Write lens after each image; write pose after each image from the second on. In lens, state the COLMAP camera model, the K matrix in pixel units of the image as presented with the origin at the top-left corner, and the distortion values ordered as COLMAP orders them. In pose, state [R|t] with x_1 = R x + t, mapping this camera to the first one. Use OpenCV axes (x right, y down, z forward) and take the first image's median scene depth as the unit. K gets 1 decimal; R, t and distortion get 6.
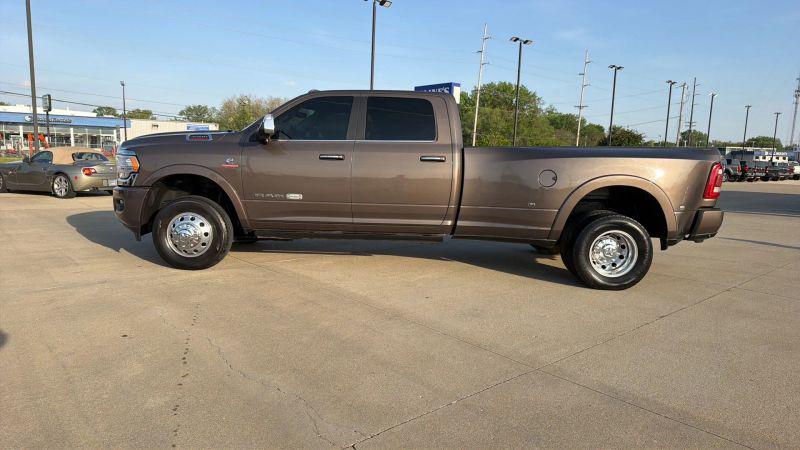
lens RADIAL K [[537.7, 0, 389.3], [0, 537.7, 226.3], [0, 0, 1]] dist [0.074845, -0.102918]
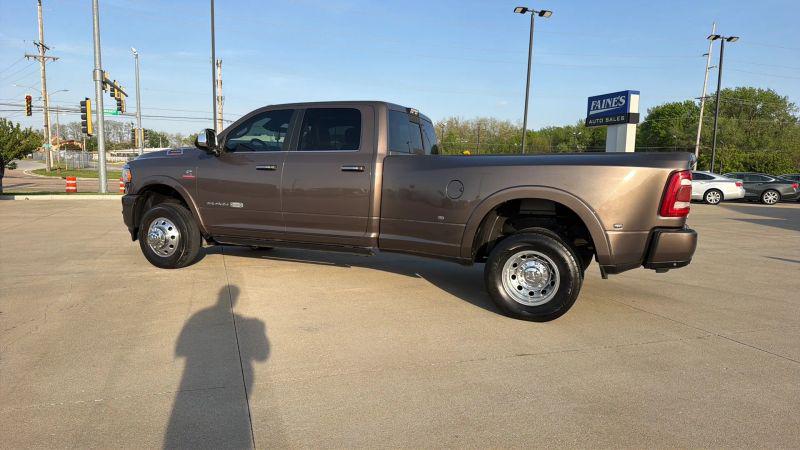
lens RADIAL K [[537.7, 0, 389.3], [0, 537.7, 226.3], [0, 0, 1]] dist [0.074845, -0.102918]
pose [[0.925567, 0.031183, -0.377296, 0.502725], [-0.044231, 0.998684, -0.025965, 0.001112], [0.375990, 0.040720, 0.925729, 0.125411]]
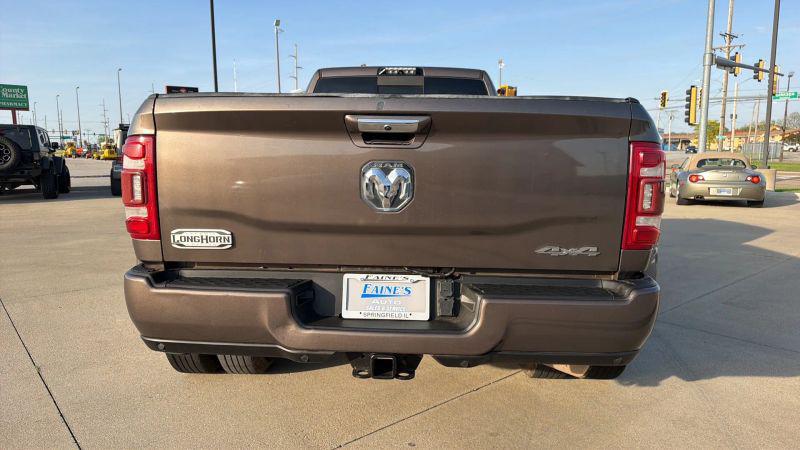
lens RADIAL K [[537.7, 0, 389.3], [0, 537.7, 226.3], [0, 0, 1]] dist [0.074845, -0.102918]
pose [[-0.018011, 0.104530, -0.994359, 0.941500], [-0.130057, 0.985825, 0.105989, -0.116946], [0.991343, 0.131232, -0.004161, 1.156608]]
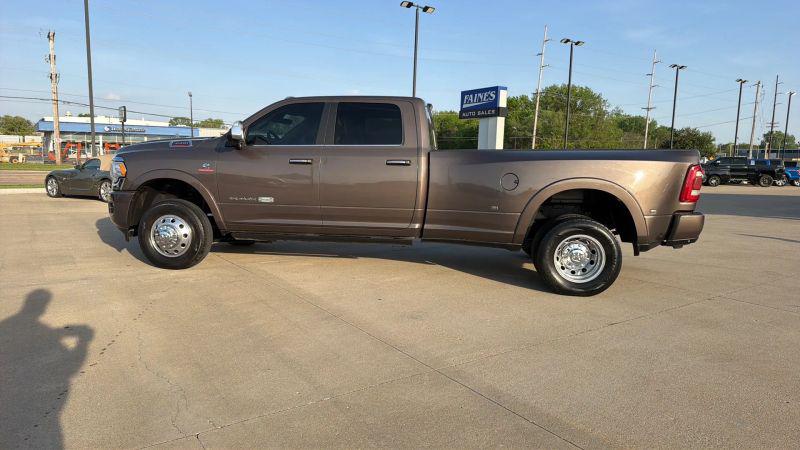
lens RADIAL K [[536.3, 0, 390.3], [0, 536.3, 230.8], [0, 0, 1]] dist [0.076243, -0.097342]
pose [[0.993541, 0.007296, -0.113242, 0.177517], [-0.007534, 0.999970, -0.001675, 0.004331], [0.113226, 0.002517, 0.993566, -0.001204]]
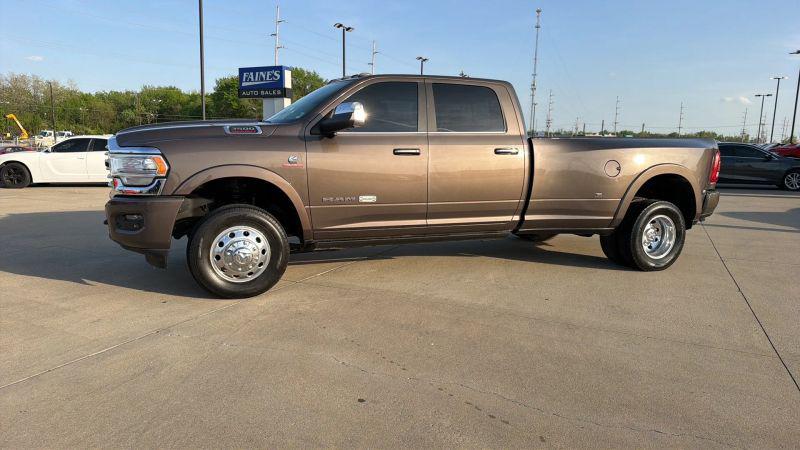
lens RADIAL K [[536.3, 0, 390.3], [0, 536.3, 230.8], [0, 0, 1]] dist [0.076243, -0.097342]
pose [[0.924109, -0.073139, 0.375063, -0.462242], [0.060346, 0.997128, 0.045759, -0.041070], [-0.377333, -0.019653, 0.925869, 0.196293]]
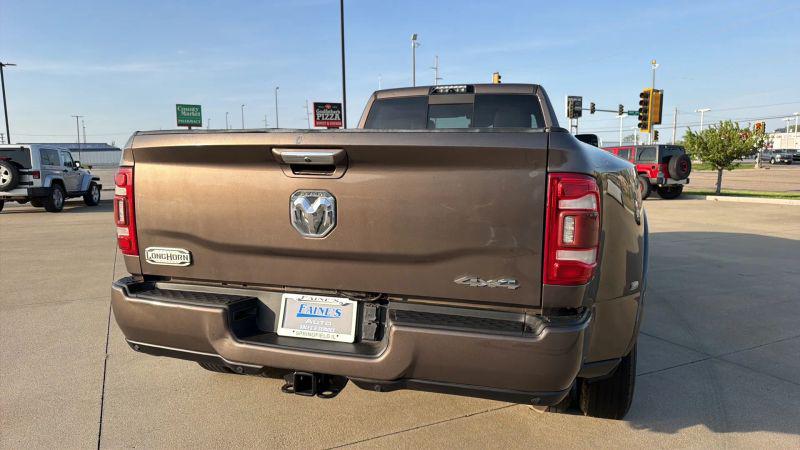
lens RADIAL K [[538.1, 0, 391.4], [0, 538.1, 226.0], [0, 0, 1]] dist [0.075319, -0.100803]
pose [[-0.269004, 0.084899, -0.959390, 0.935813], [-0.126441, 0.984373, 0.122563, -0.147574], [0.954803, 0.154276, -0.254066, 1.289272]]
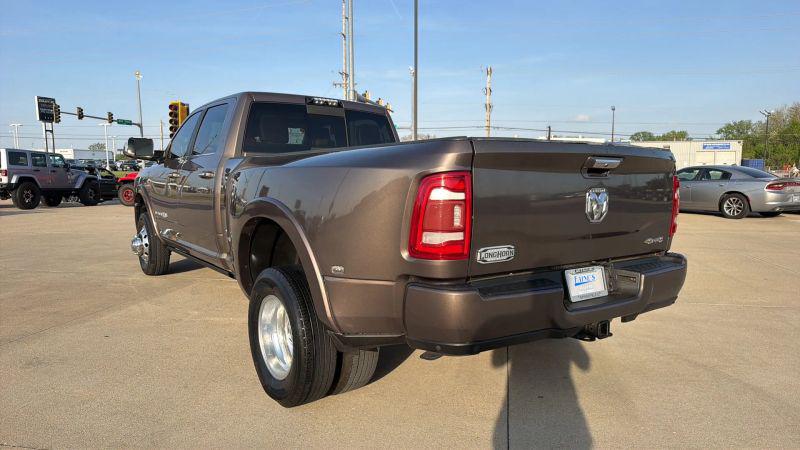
lens RADIAL K [[536.3, 0, 390.3], [0, 536.3, 230.8], [0, 0, 1]] dist [0.076243, -0.097342]
pose [[0.598362, 0.060460, -0.798941, 0.888778], [-0.087454, 0.996120, 0.009884, -0.072565], [0.796438, 0.063956, 0.601328, 0.720429]]
